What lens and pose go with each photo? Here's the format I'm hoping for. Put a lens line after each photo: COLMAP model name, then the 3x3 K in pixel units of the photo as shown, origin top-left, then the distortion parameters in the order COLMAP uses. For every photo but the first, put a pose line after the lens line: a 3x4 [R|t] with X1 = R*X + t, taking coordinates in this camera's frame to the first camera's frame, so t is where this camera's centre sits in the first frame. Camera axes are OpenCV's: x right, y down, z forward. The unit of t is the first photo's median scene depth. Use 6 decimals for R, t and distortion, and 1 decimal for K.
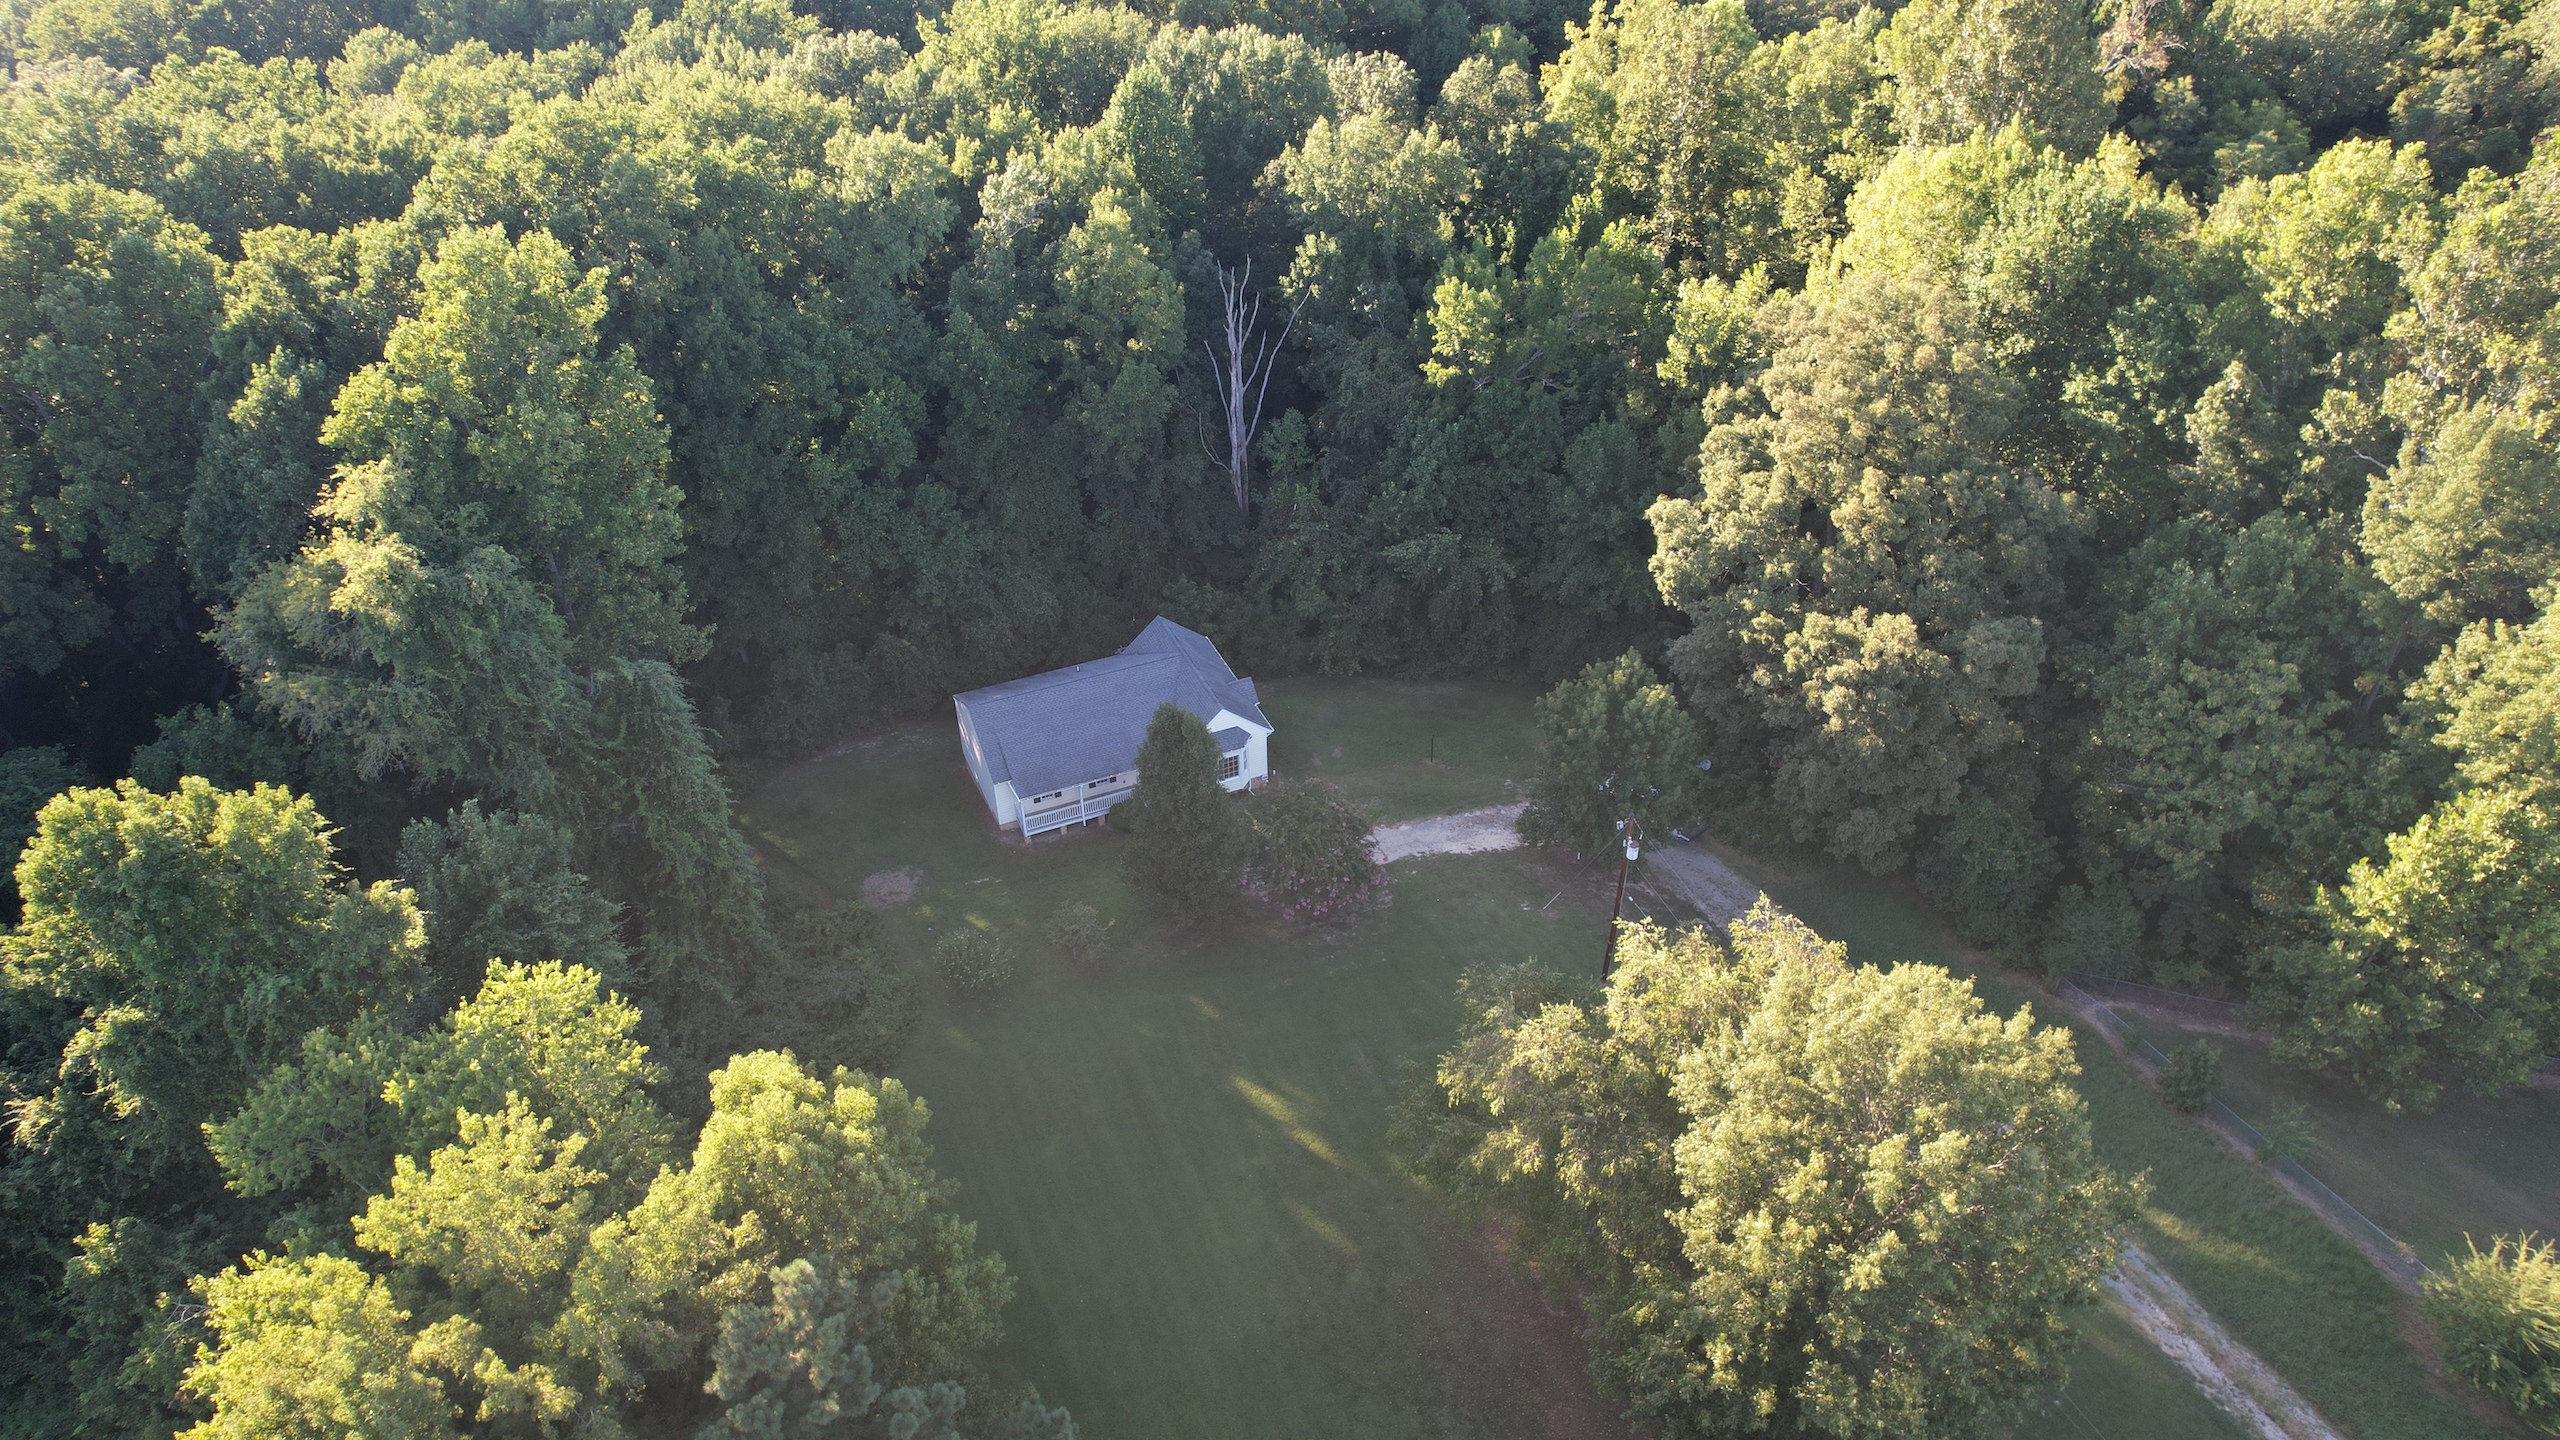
lens RADIAL K [[1635.7, 0, 1287.2], [0, 1635.7, 712.4], [0, 0, 1]] dist [-0.075958, 0.065656]
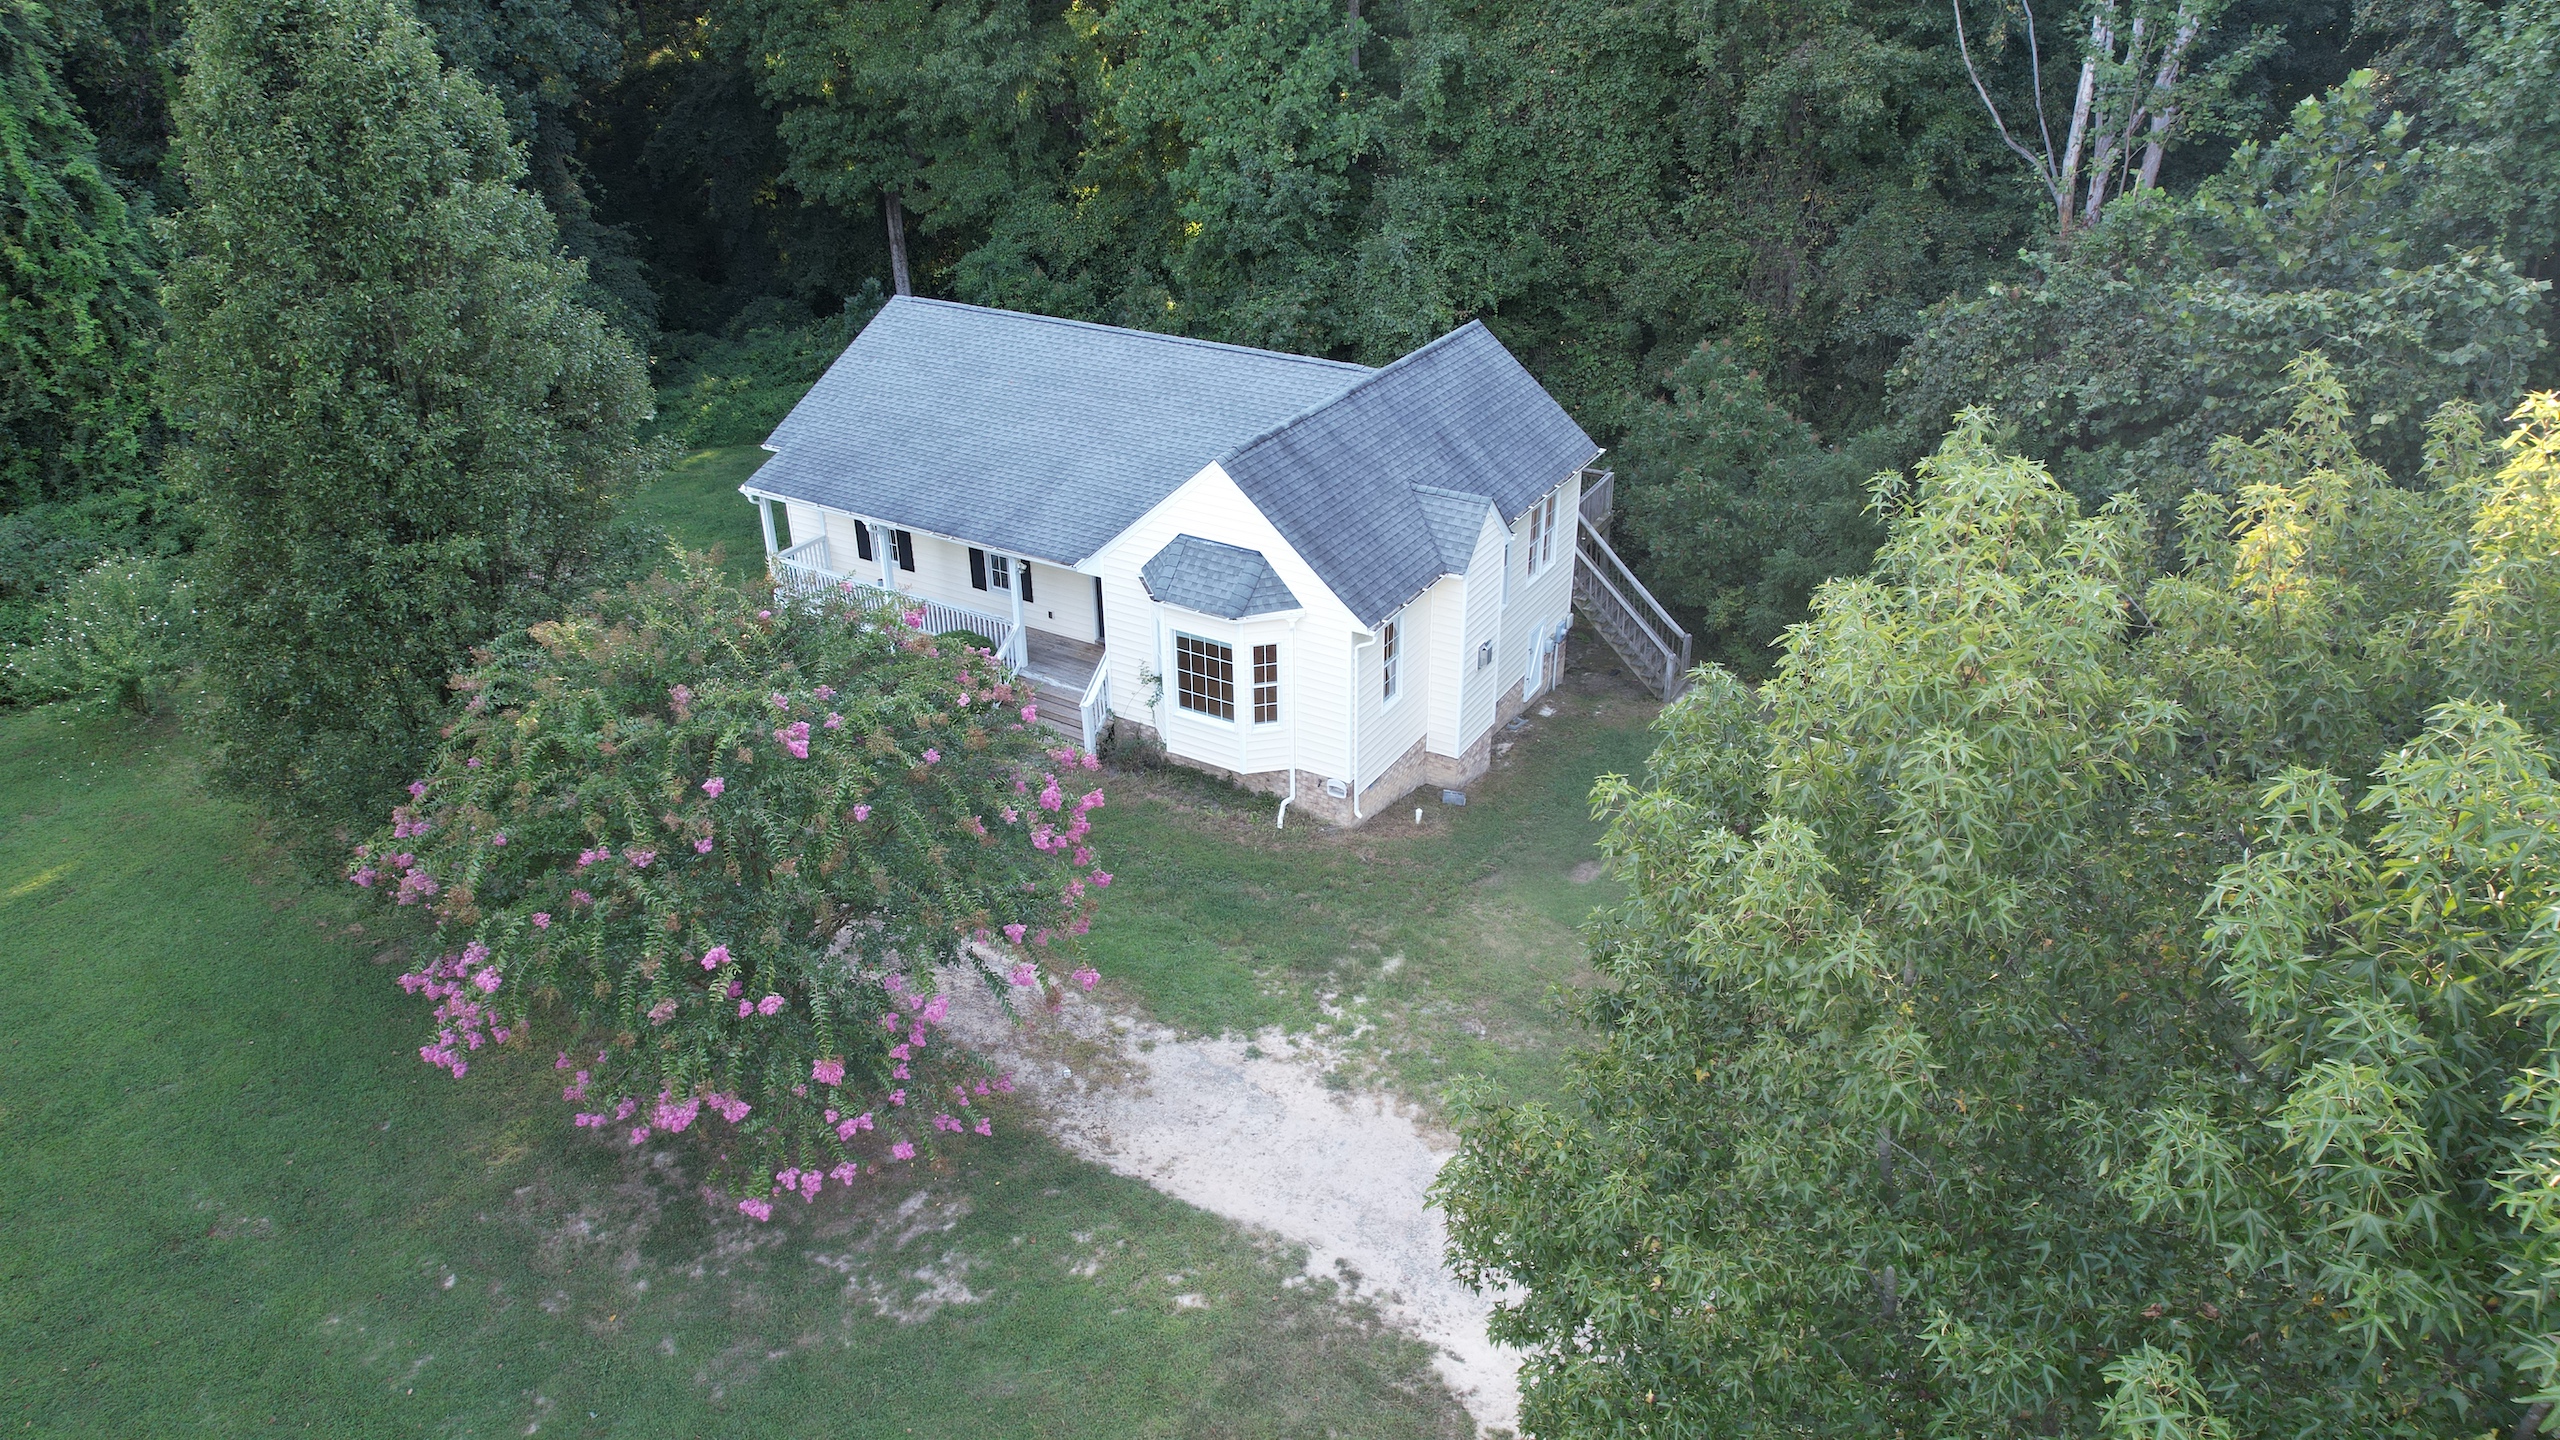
lens RADIAL K [[1635.7, 0, 1289.3], [0, 1635.7, 721.7], [0, 0, 1]] dist [-0.075958, 0.065656]
pose [[0.579459, 0.387041, -0.717235, 0.211722], [-0.478815, 0.873820, 0.084701, 0.008167], [0.659517, 0.294342, 0.691664, 0.854356]]
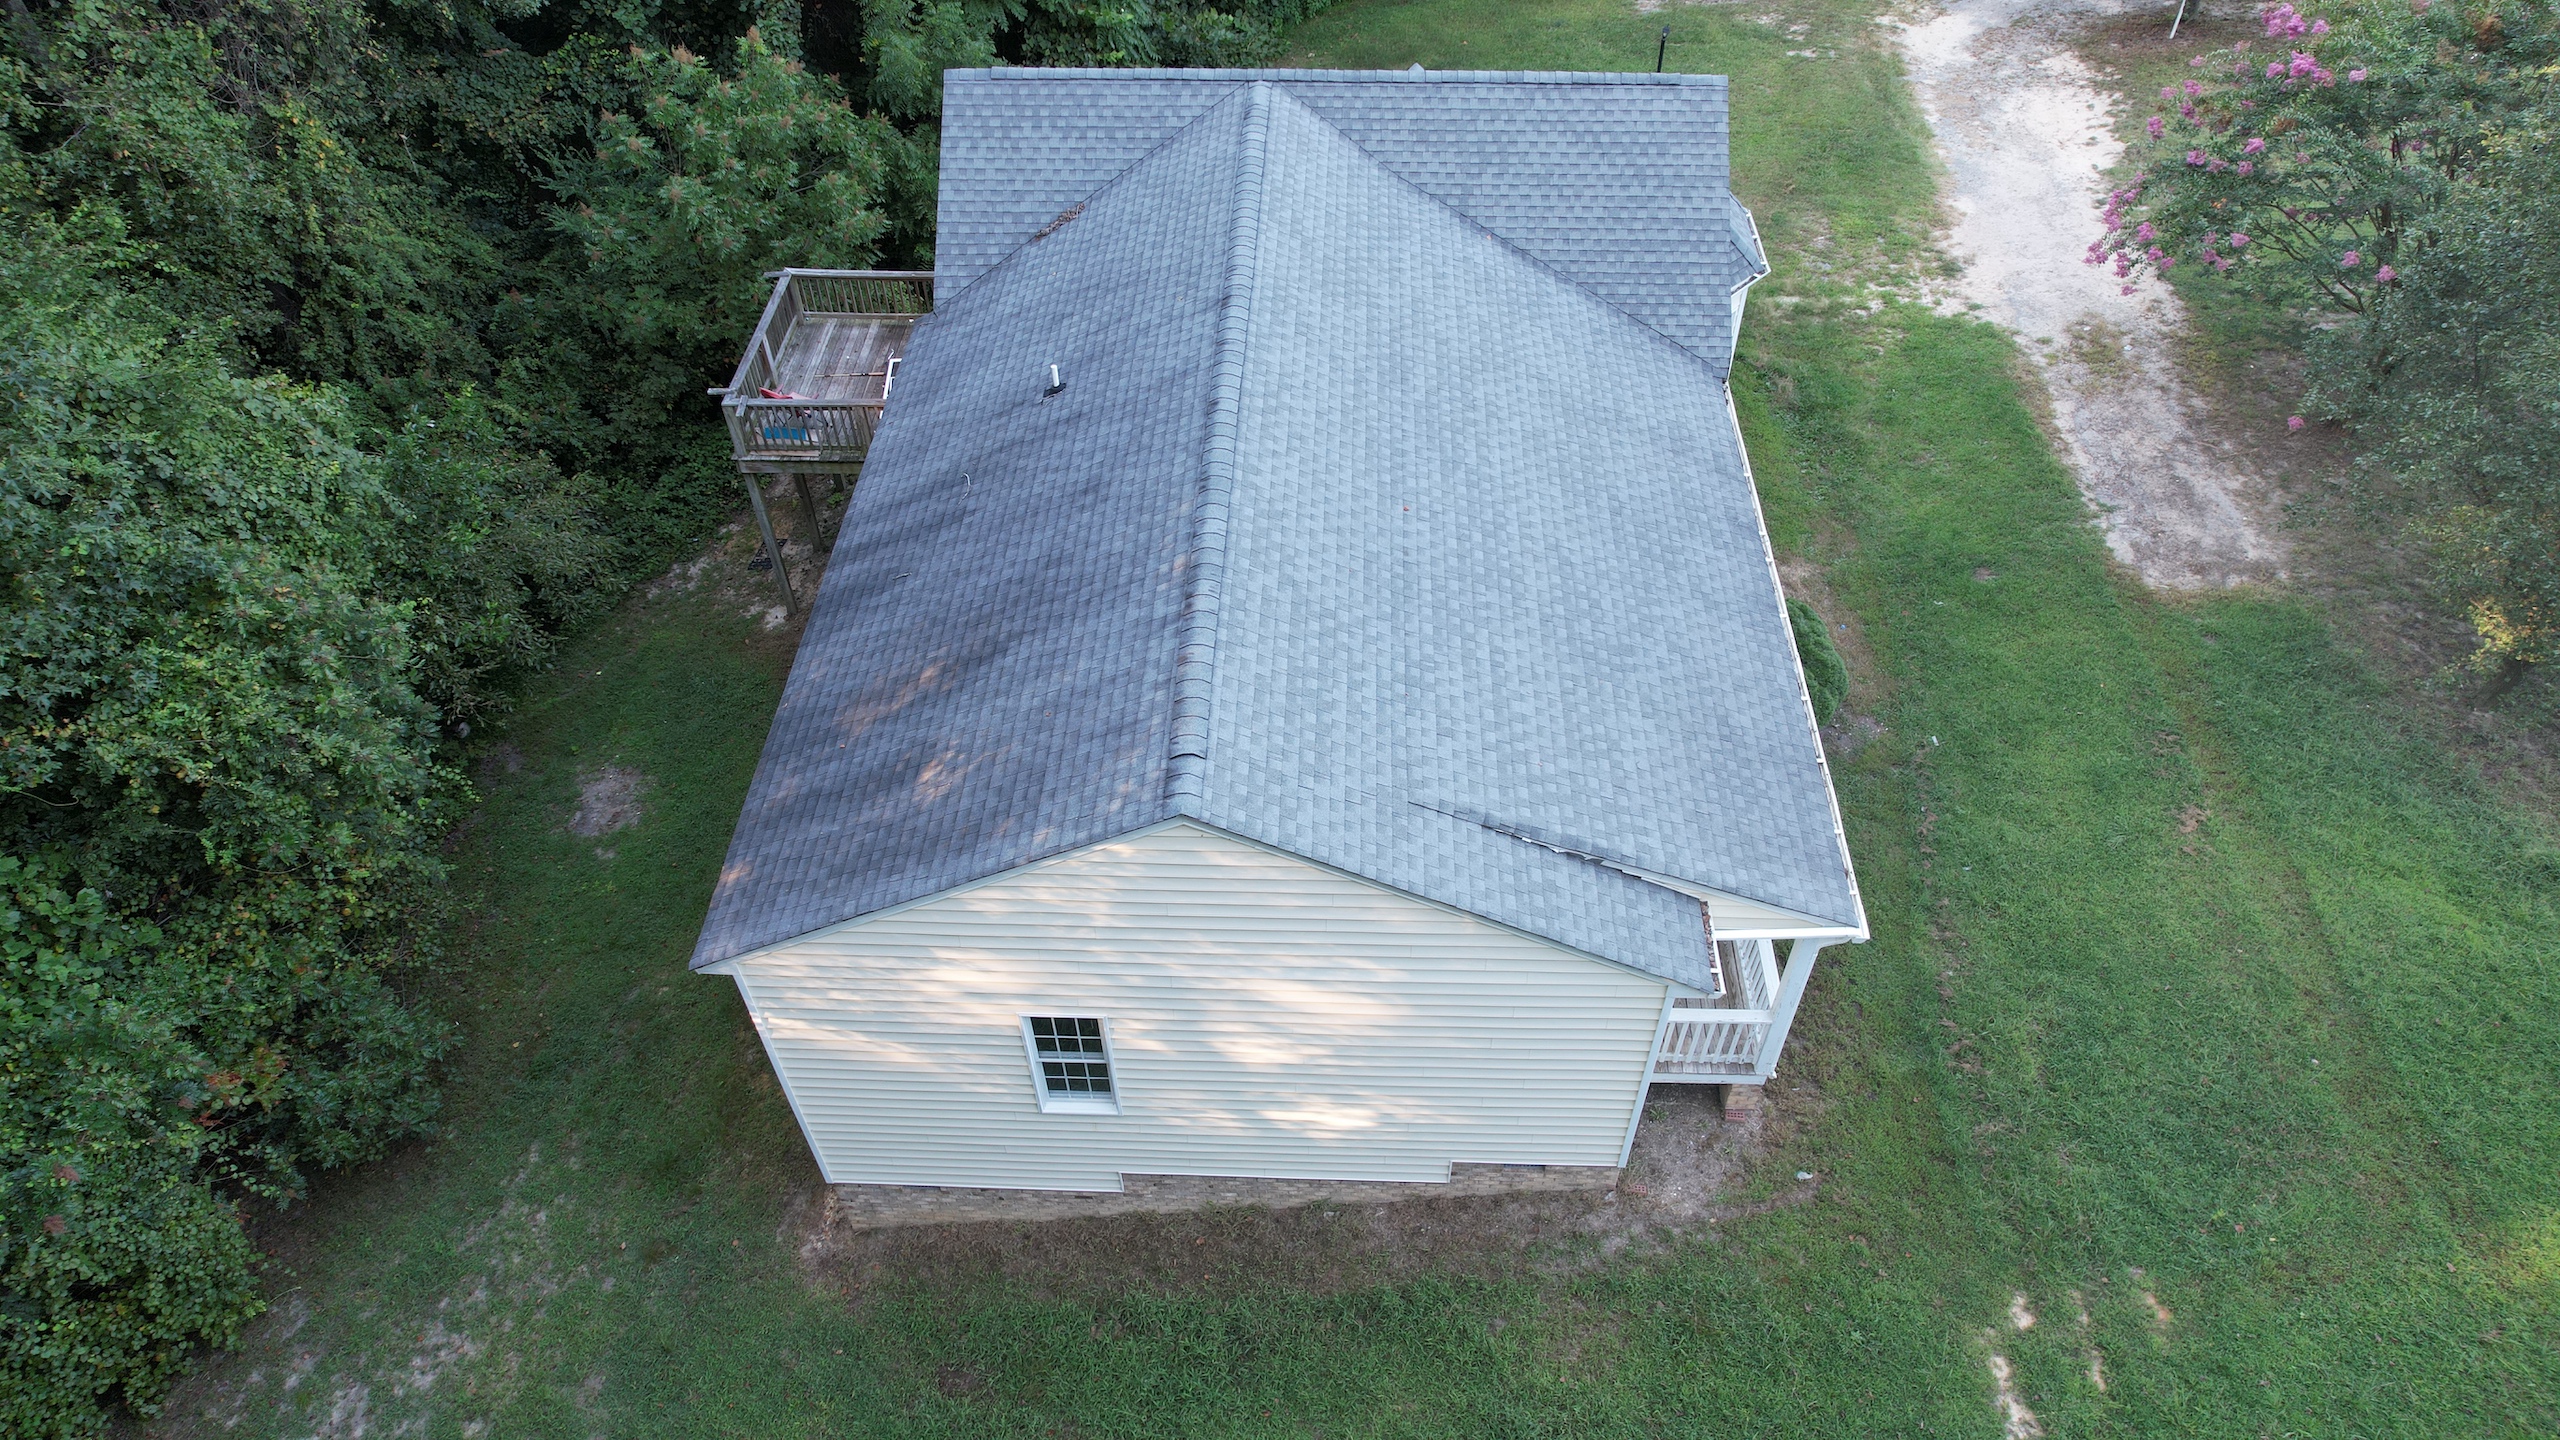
lens RADIAL K [[1635.7, 0, 1284.1], [0, 1635.7, 721.1], [0, 0, 1]] dist [-0.075958, 0.065656]
pose [[0.434248, -0.648533, 0.625167, -0.290638], [0.535250, 0.743982, 0.399998, -0.064800], [-0.724524, 0.160922, 0.670200, 0.947003]]
